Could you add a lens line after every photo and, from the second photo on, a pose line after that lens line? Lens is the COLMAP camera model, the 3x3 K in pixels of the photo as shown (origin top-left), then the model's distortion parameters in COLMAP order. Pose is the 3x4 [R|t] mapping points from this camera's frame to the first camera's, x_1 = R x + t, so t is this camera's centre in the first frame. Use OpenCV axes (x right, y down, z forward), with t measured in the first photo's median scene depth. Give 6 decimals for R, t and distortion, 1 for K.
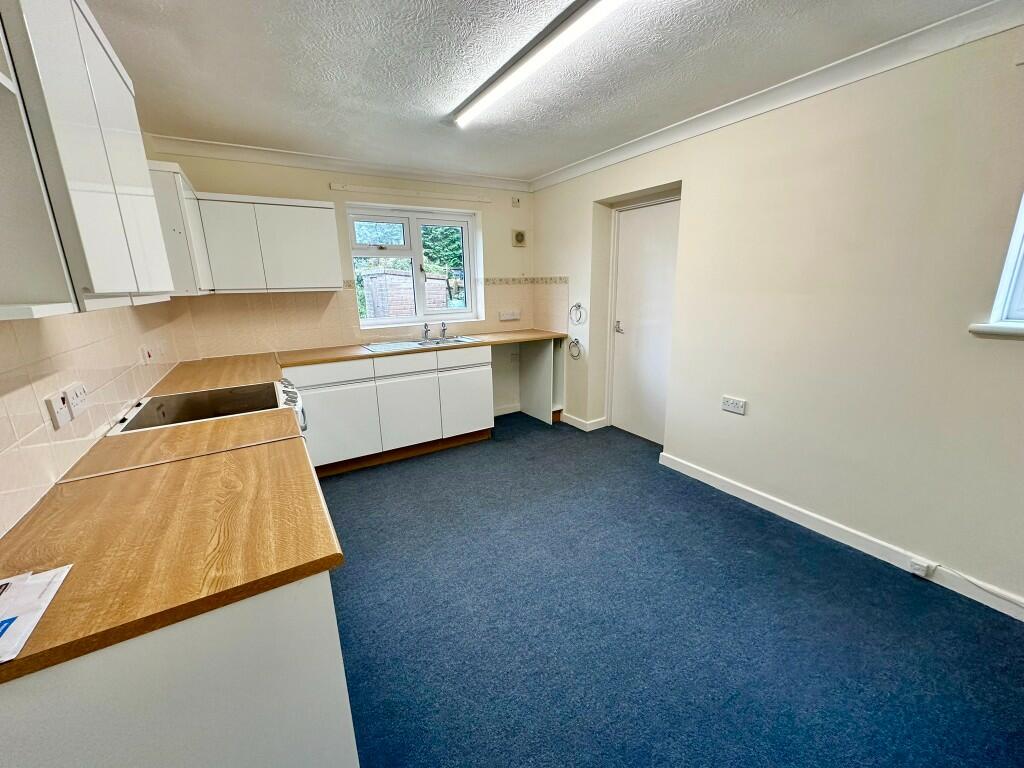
lens RADIAL K [[408.8, 0, 514.5], [0, 408.8, 382.0], [0, 0, 1]] dist [0.000992, -0.000221]
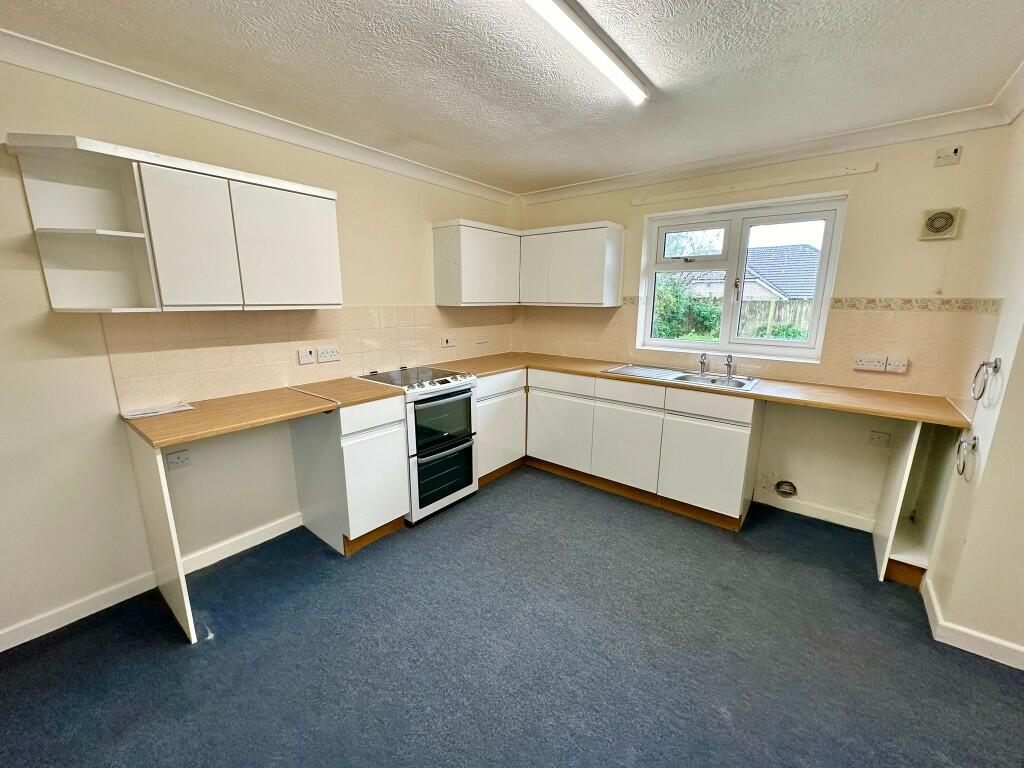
lens RADIAL K [[408.8, 0, 515.1], [0, 408.8, 385.4], [0, 0, 1]] dist [0.000992, -0.000221]
pose [[0.340313, 0.217536, -0.914803, 0.395428], [-0.241373, 0.960483, 0.138606, -0.105320], [0.908805, 0.173639, 0.379372, 0.383381]]
